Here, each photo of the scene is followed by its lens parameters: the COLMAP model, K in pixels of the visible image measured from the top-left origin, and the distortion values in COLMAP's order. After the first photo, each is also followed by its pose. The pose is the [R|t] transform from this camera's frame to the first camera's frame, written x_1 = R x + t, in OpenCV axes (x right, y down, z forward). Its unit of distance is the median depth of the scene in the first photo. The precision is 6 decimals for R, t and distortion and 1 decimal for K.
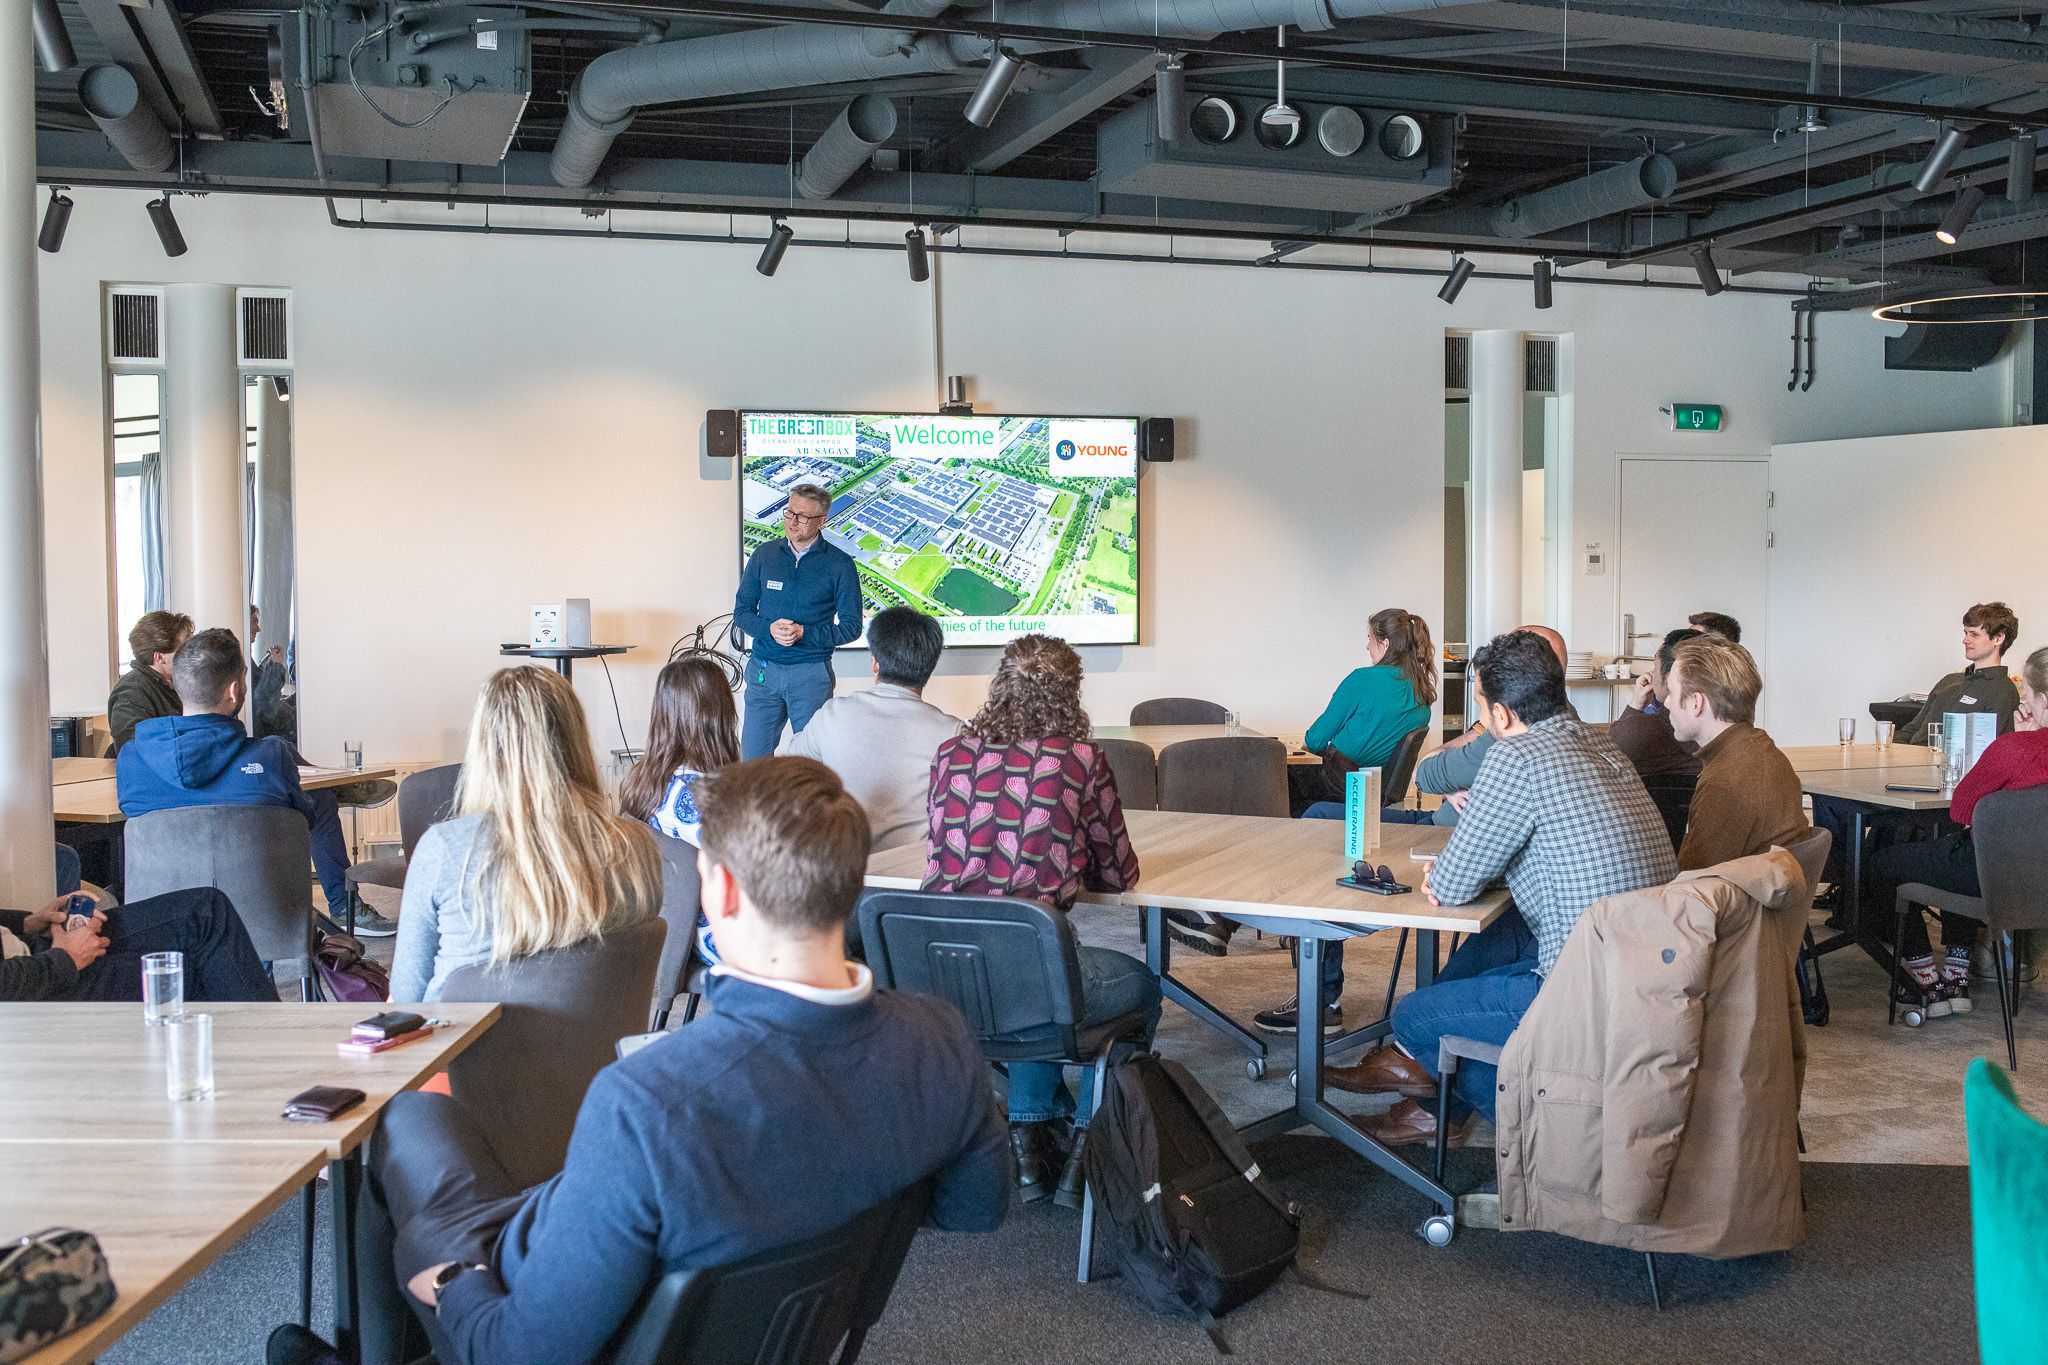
lens RADIAL K [[1960.8, 0, 1024.0], [0, 1960.8, 682.5], [0, 0, 1]] dist [-0.083153, 0.083634]
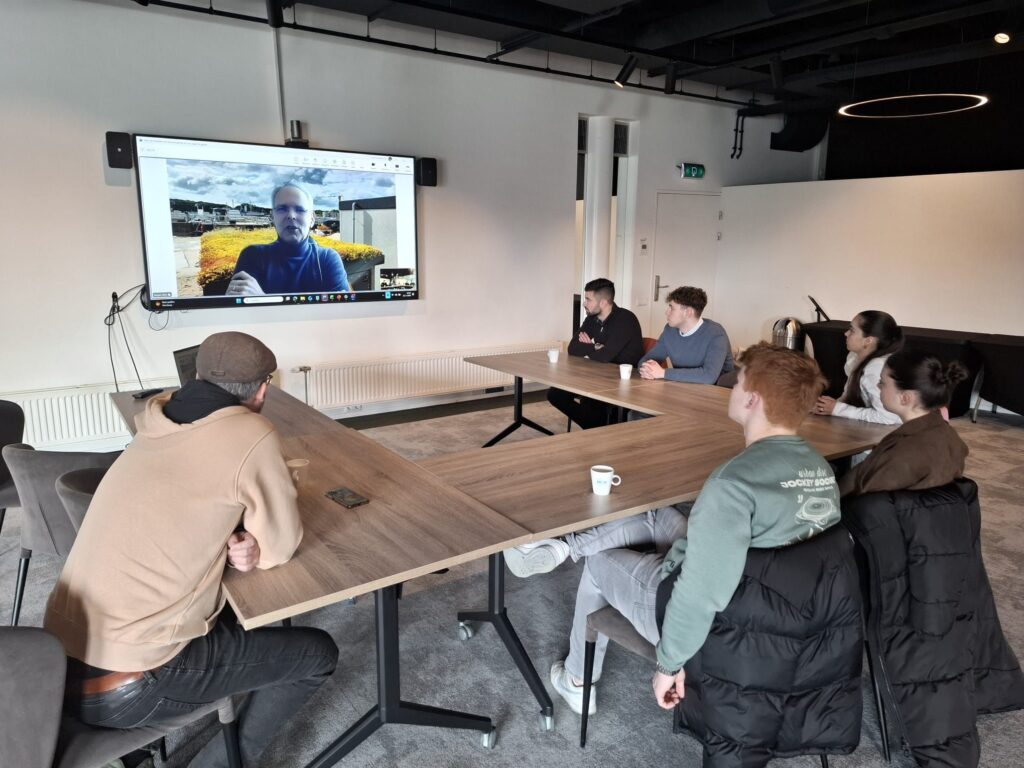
lens RADIAL K [[704.8, 0, 512.0], [0, 704.8, 384.0], [0, 0, 1]] dist [0.083739, -0.113878]
pose [[0.954694, -0.048154, 0.293666, -0.068501], [0.004342, 0.988970, 0.148053, -0.056331], [-0.297556, -0.140070, 0.944373, 0.606696]]
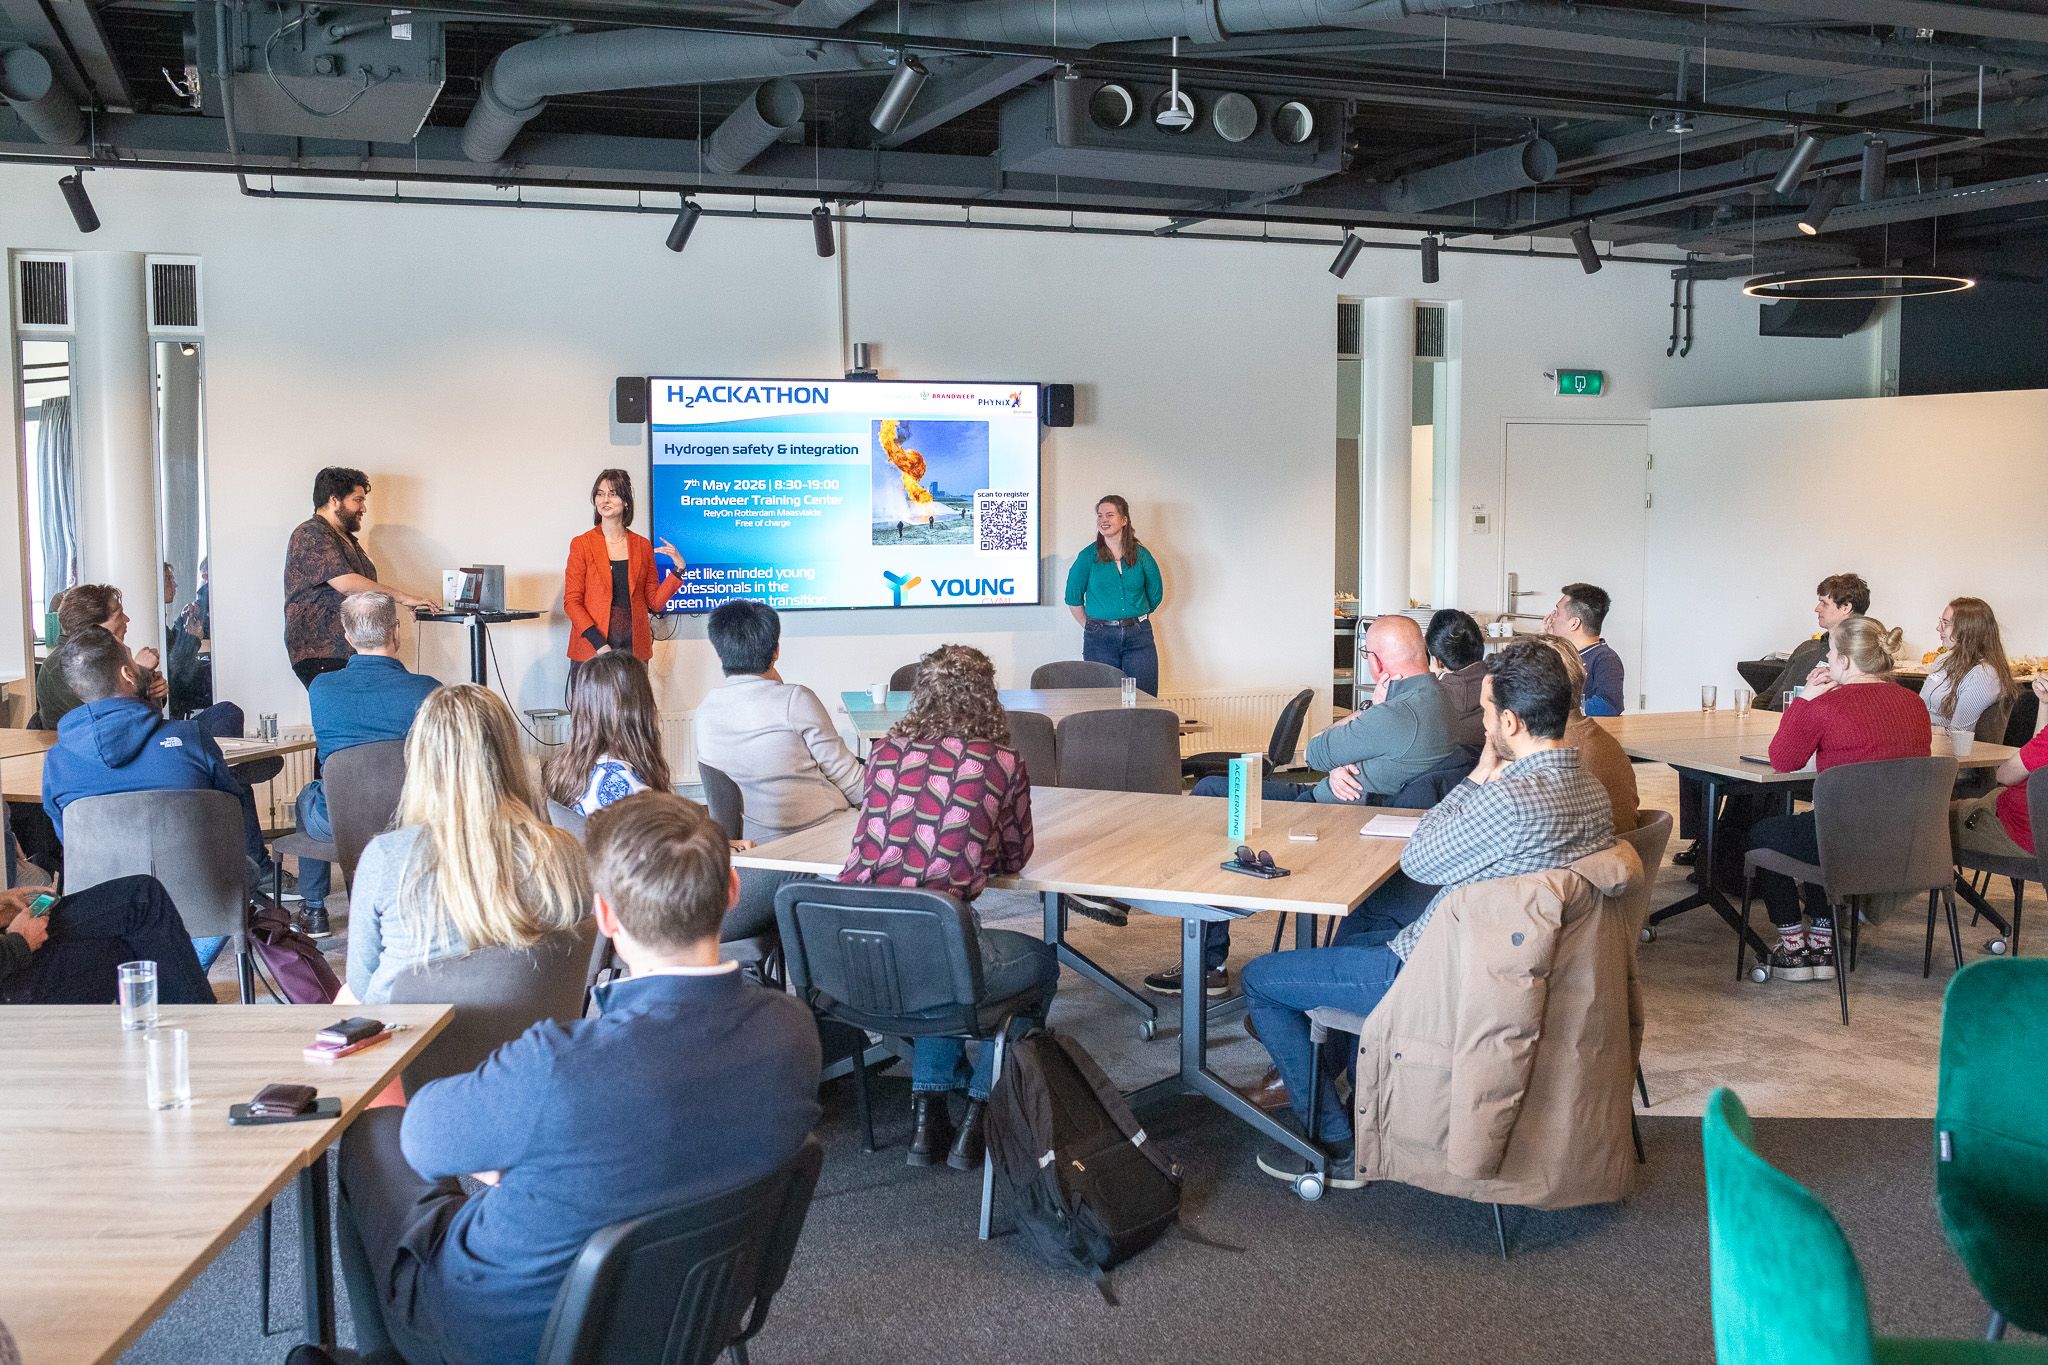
lens RADIAL K [[1960.8, 0, 1024.0], [0, 1960.8, 682.5], [0, 0, 1]] dist [-0.083153, 0.083634]
pose [[0.998799, -0.001455, 0.048982, -0.000090], [-0.000342, 0.999328, 0.036661, -0.024694], [-0.049002, -0.036634, 0.998127, -0.044127]]
